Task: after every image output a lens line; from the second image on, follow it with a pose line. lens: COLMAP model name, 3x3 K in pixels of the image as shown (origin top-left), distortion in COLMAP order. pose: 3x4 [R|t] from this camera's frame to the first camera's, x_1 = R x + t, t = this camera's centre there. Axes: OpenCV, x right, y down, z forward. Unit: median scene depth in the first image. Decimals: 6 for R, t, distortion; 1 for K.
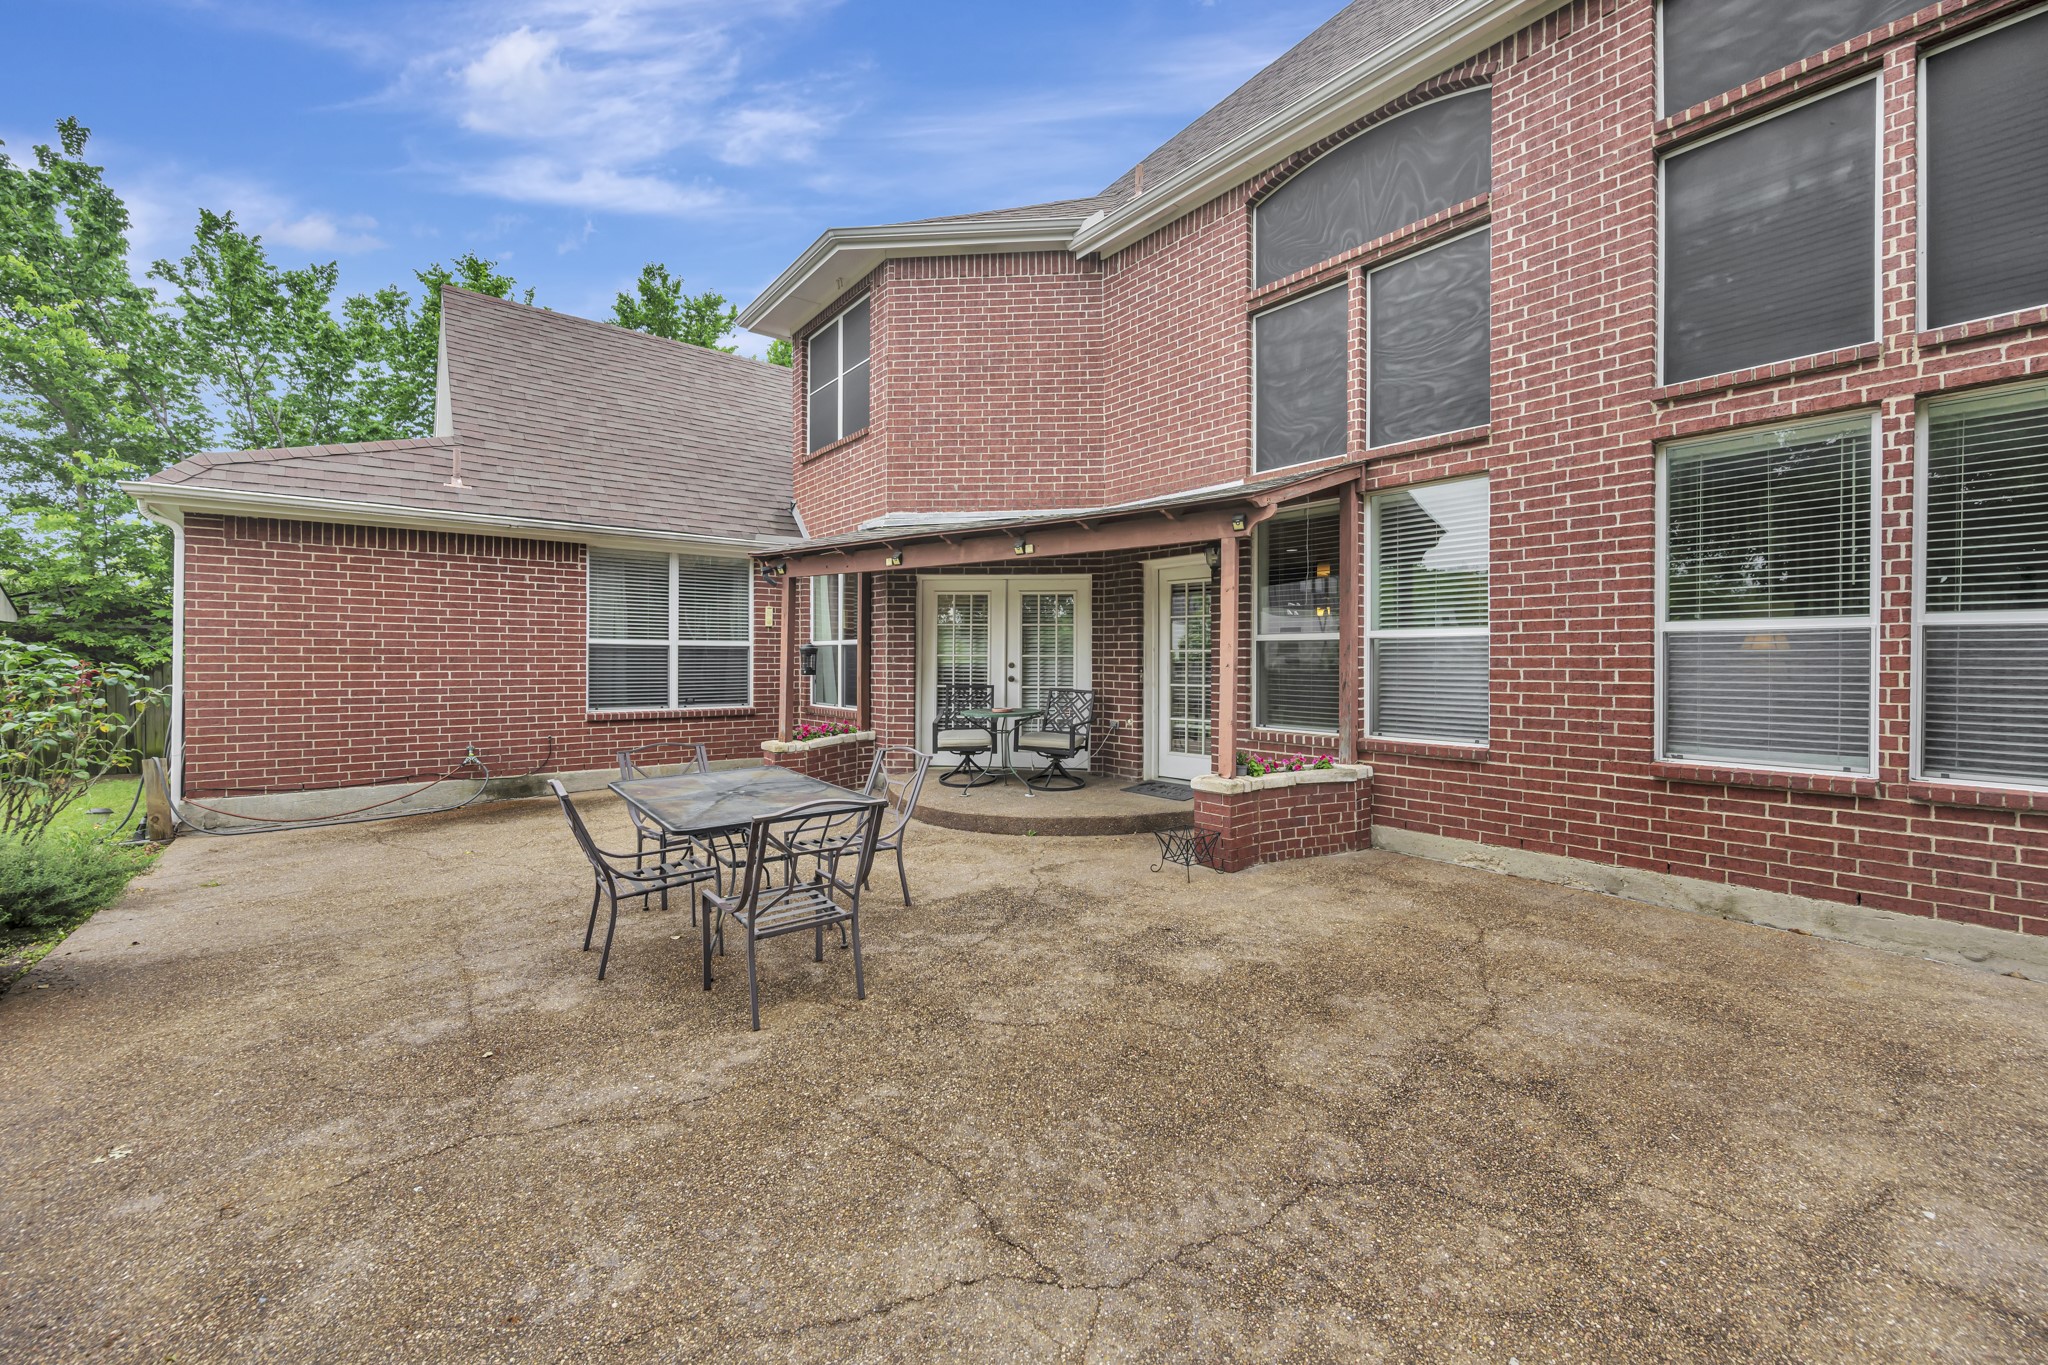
lens RADIAL K [[800.4, 0, 1033.8], [0, 800.4, 660.5], [0, 0, 1]] dist [-0.002382, 0.000147]
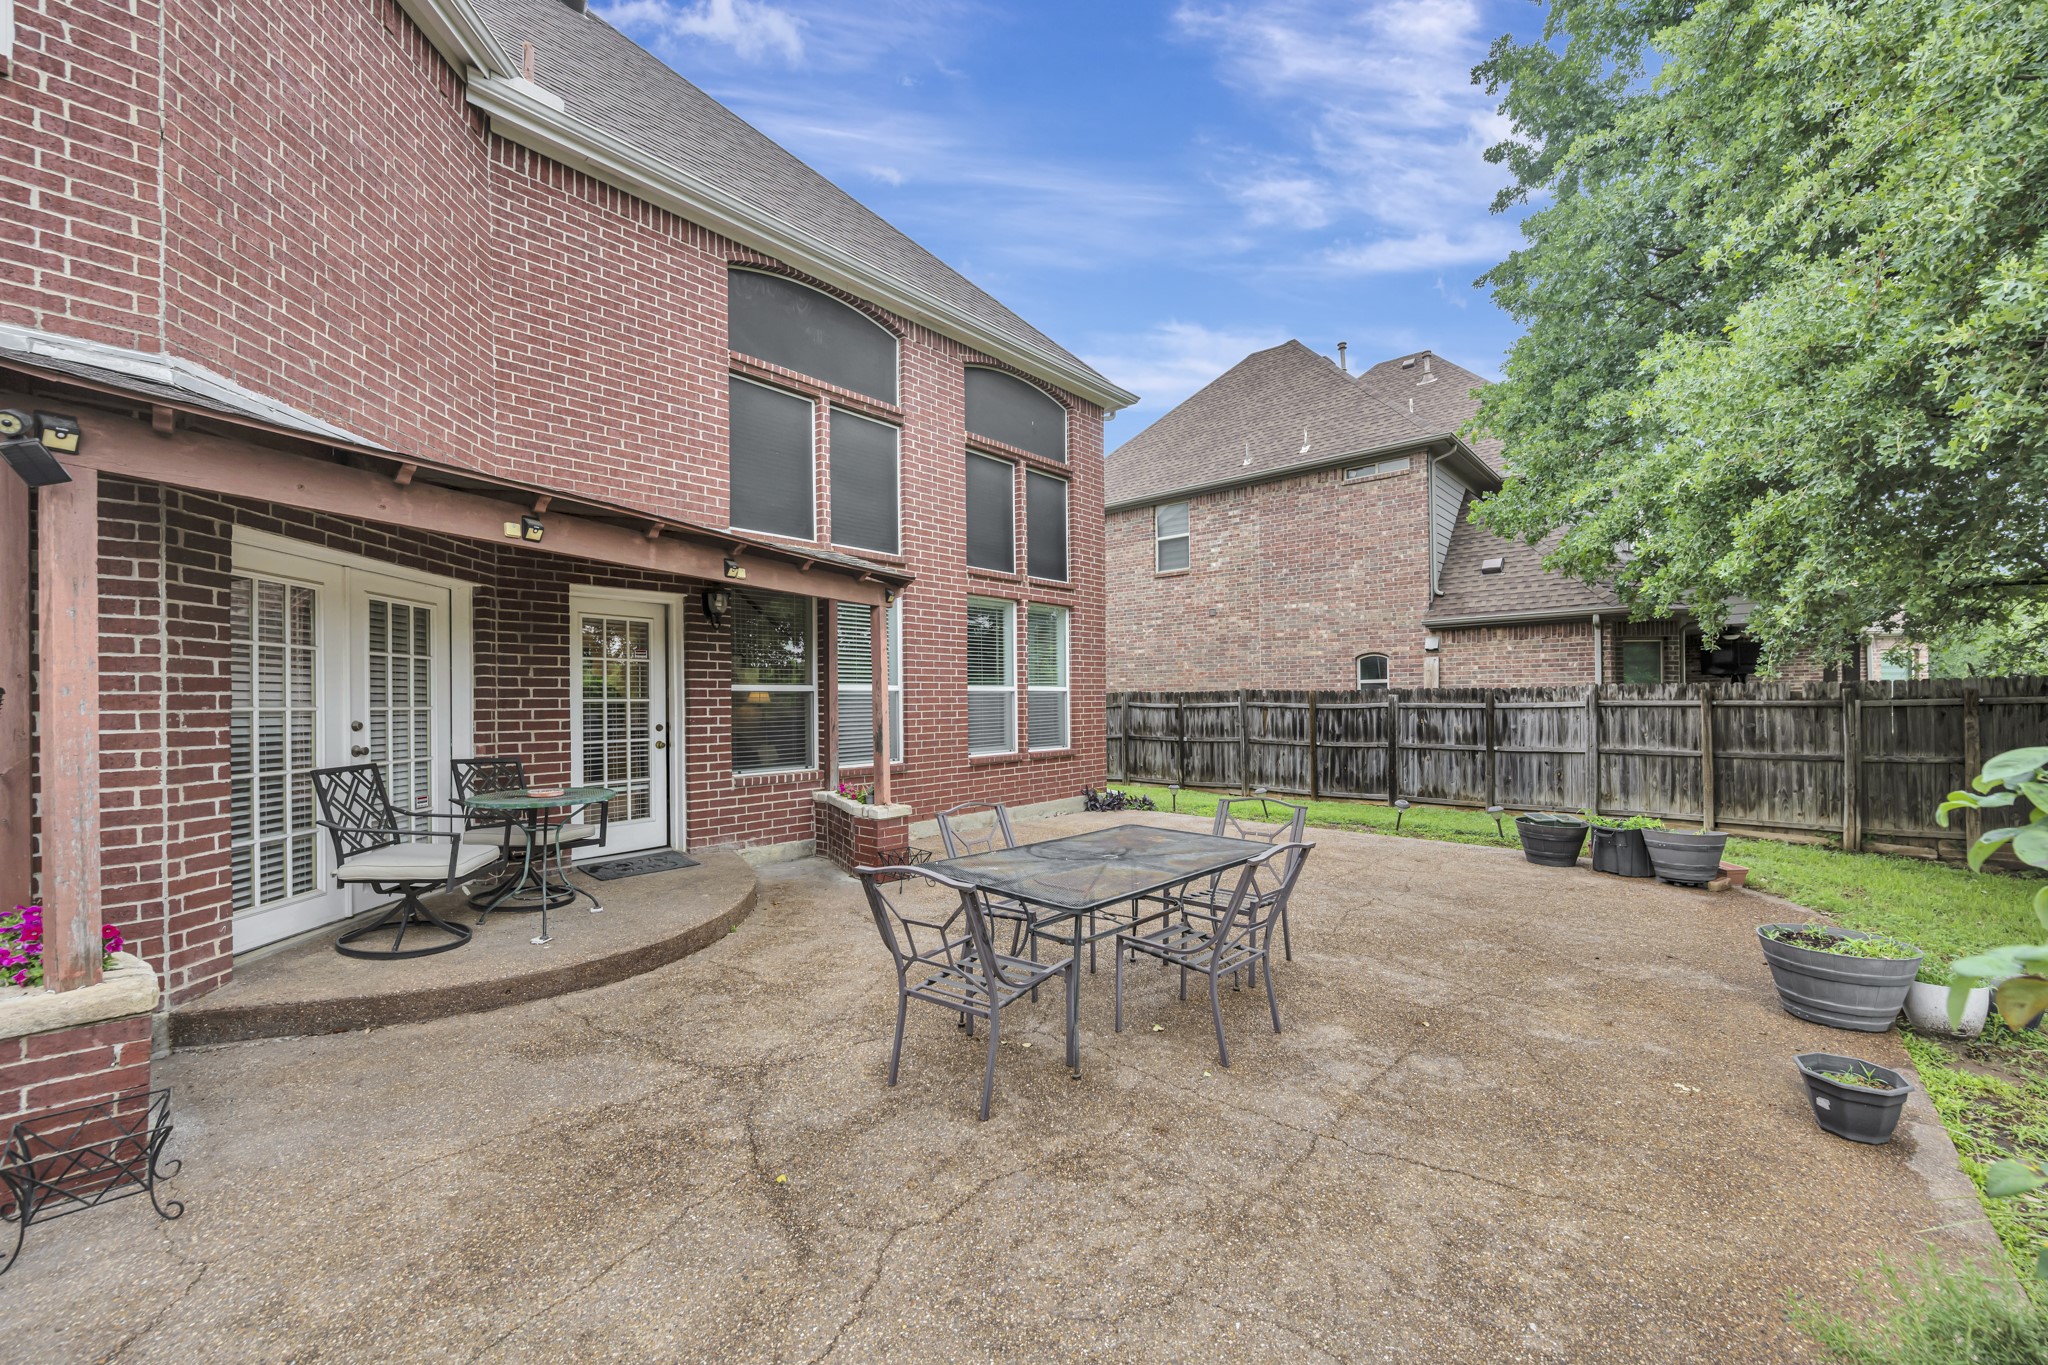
lens RADIAL K [[815.1, 0, 1027.2], [0, 815.1, 694.5], [0, 0, 1]] dist [-0.001089, -0.000238]
pose [[-0.170712, 0.011045, 0.985259, -0.863430], [0.014930, 0.999851, -0.008622, -0.005489], [-0.985208, 0.013238, -0.170852, 0.859474]]
